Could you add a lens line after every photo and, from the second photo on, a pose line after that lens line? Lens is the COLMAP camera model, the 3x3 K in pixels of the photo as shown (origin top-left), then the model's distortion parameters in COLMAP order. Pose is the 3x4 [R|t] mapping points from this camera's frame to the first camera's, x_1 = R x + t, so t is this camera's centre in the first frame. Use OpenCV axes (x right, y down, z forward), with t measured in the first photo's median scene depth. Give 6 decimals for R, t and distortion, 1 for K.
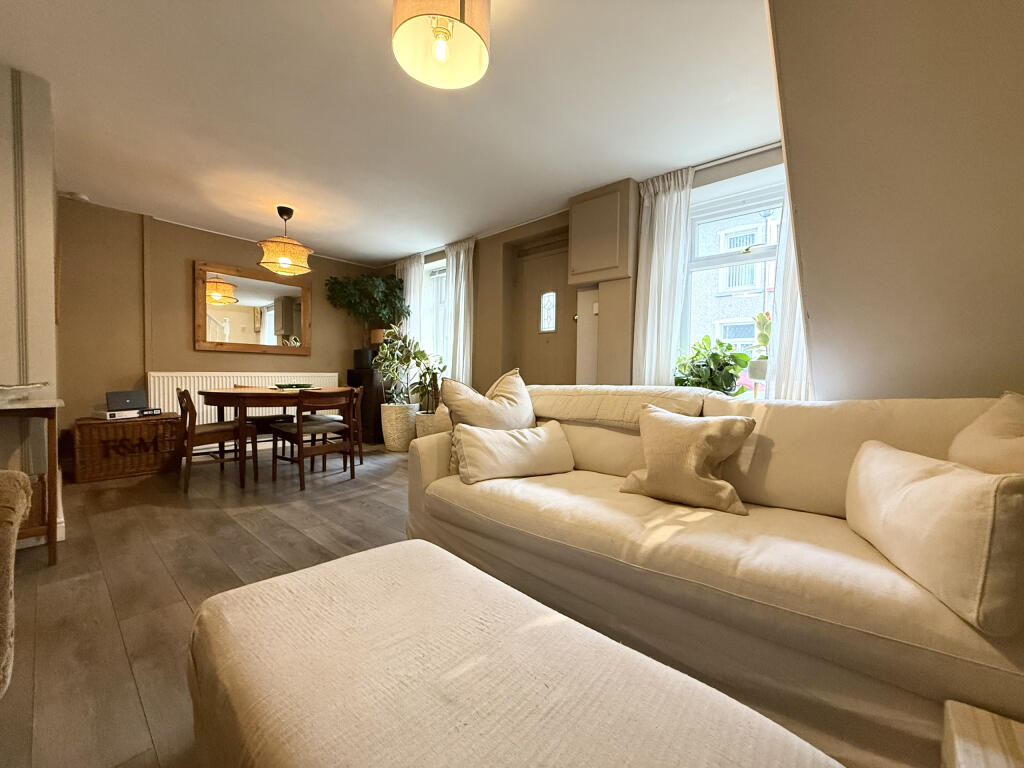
lens RADIAL K [[408.2, 0, 508.7], [0, 408.2, 383.1], [0, 0, 1]] dist [0.000596, 0.000077]
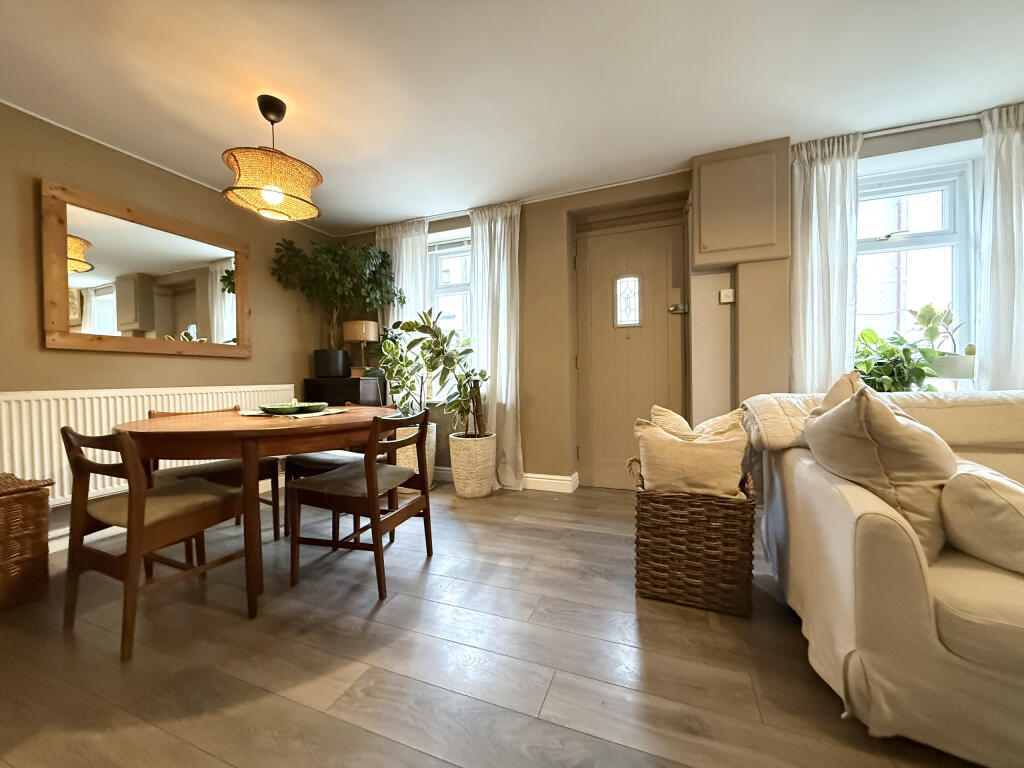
lens RADIAL K [[408.2, 0, 508.7], [0, 408.2, 383.1], [0, 0, 1]] dist [0.000596, 0.000077]
pose [[0.941508, -0.029080, 0.335732, -0.393010], [0.032746, 0.999450, -0.005260, -0.015502], [-0.335395, 0.015946, 0.941943, 0.315133]]
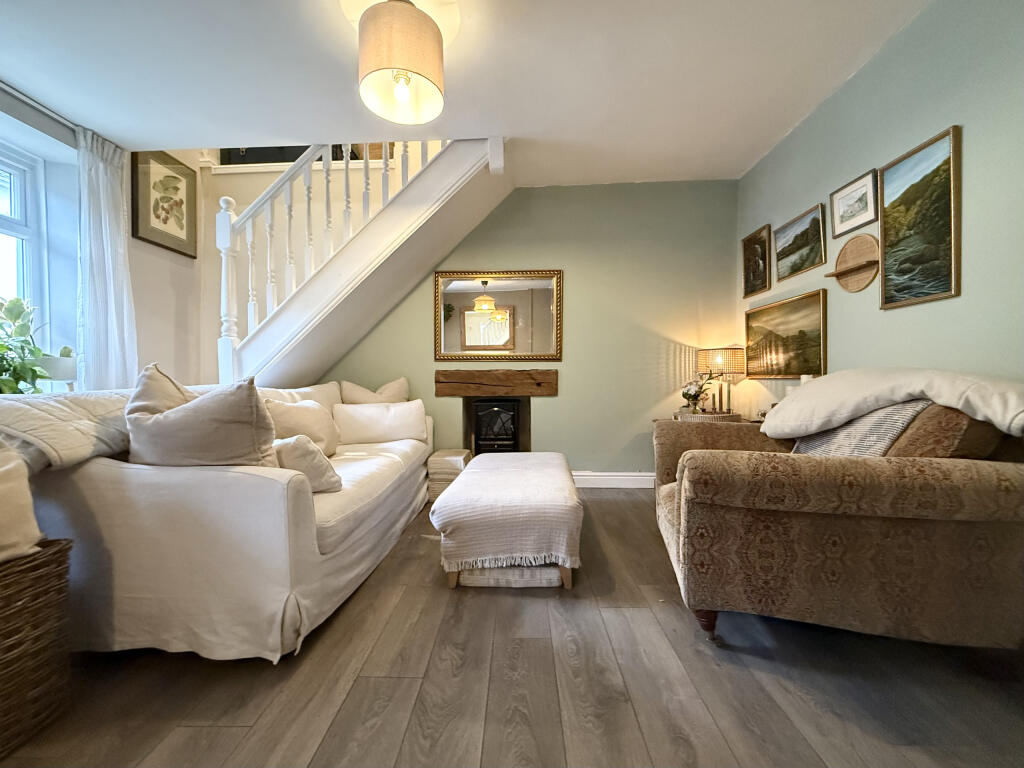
lens RADIAL K [[423.8, 0, 512.0], [0, 423.8, 384.0], [0, 0, 1]] dist [0.000477, 0.000235]
pose [[-0.646861, -0.015082, 0.762458, -0.454168], [0.018586, 0.999196, 0.035533, -0.008709], [-0.762381, 0.037156, -0.646061, 0.549853]]
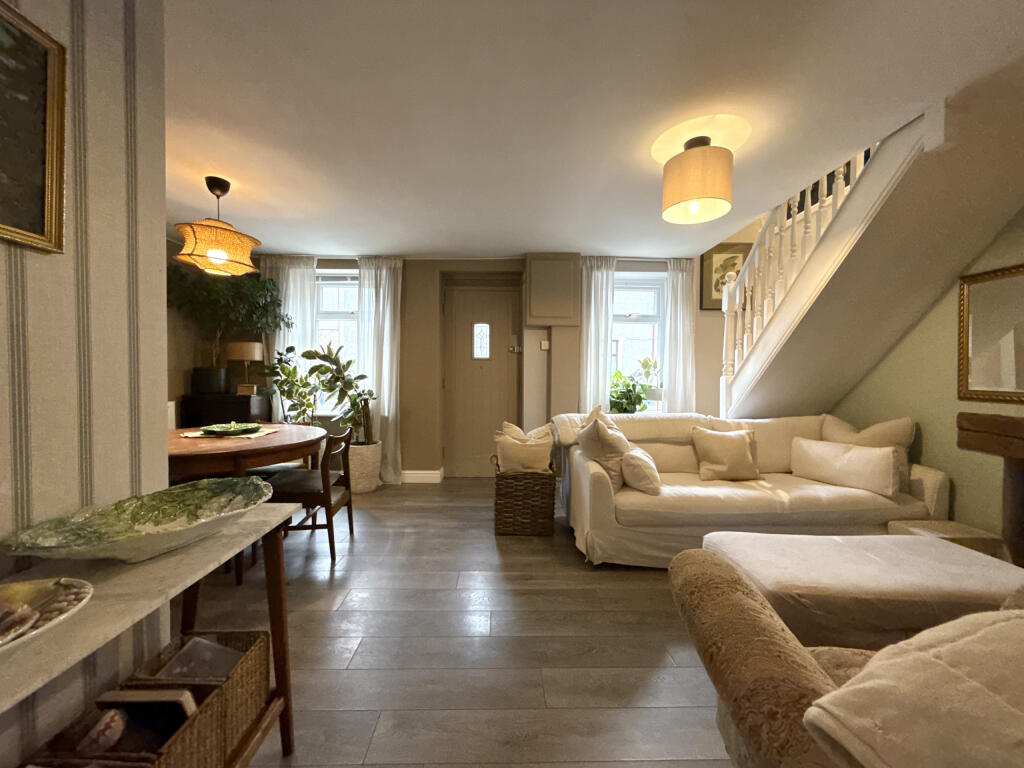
lens RADIAL K [[408.2, 0, 508.7], [0, 408.2, 383.1], [0, 0, 1]] dist [0.000596, 0.000077]
pose [[0.735815, -0.020719, 0.676865, -0.594891], [0.017590, 0.999779, 0.011481, -0.068906], [-0.676954, 0.003458, 0.736017, 0.126807]]
